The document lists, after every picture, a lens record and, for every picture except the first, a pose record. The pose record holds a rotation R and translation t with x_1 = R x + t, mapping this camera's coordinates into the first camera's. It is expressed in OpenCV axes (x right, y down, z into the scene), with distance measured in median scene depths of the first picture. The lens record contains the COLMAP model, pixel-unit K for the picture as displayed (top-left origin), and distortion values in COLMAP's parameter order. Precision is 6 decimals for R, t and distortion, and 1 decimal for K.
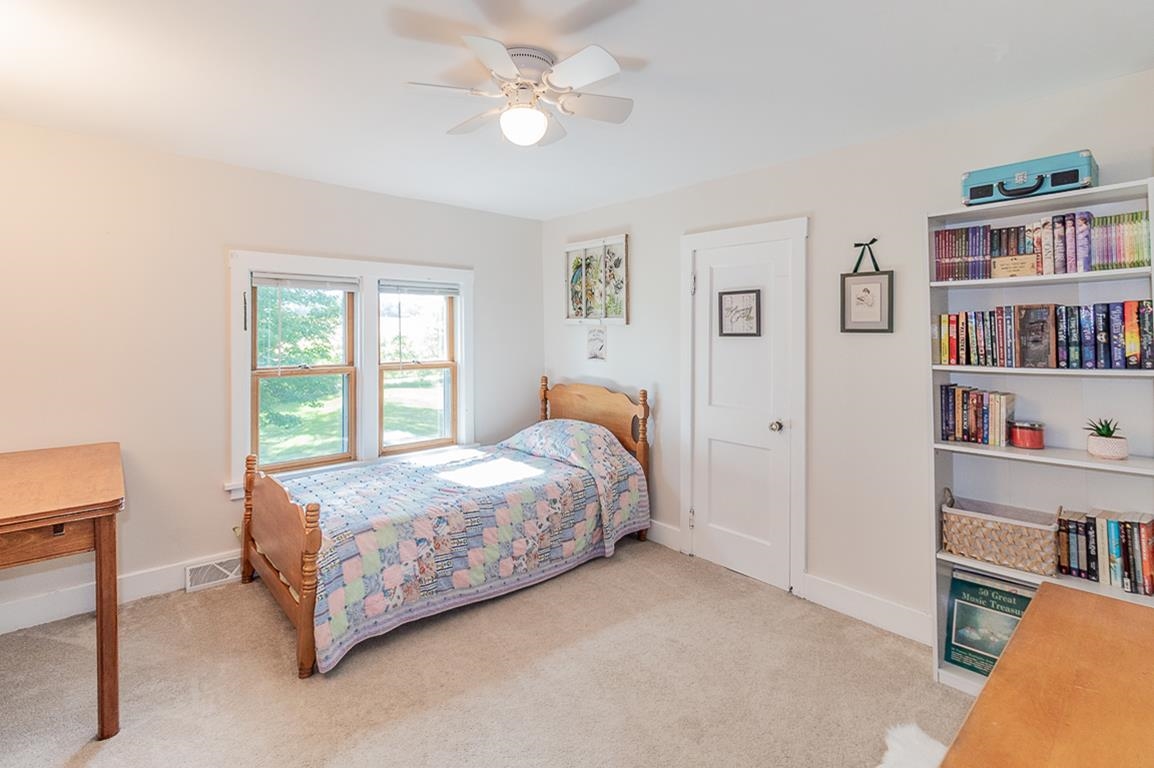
lens RADIAL K [[553.9, 0, 574.2], [0, 553.9, 348.8], [0, 0, 1]] dist [0.001841, 0.000403]
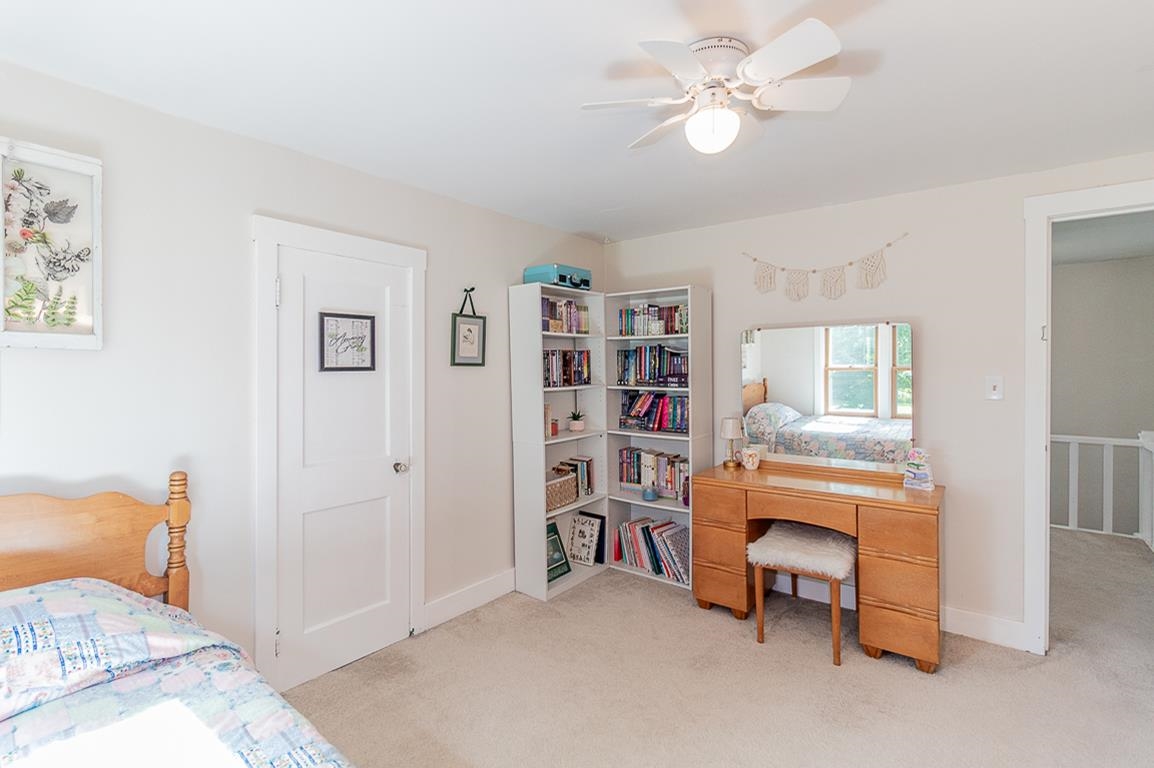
lens RADIAL K [[533.7, 0, 568.3], [0, 533.7, 370.0], [0, 0, 1]] dist [0.001137, 0.000270]
pose [[-0.174873, -0.010481, 0.984535, -0.611246], [0.025330, 0.999564, 0.015140, -0.032692], [-0.984265, 0.027586, -0.174531, 0.974931]]
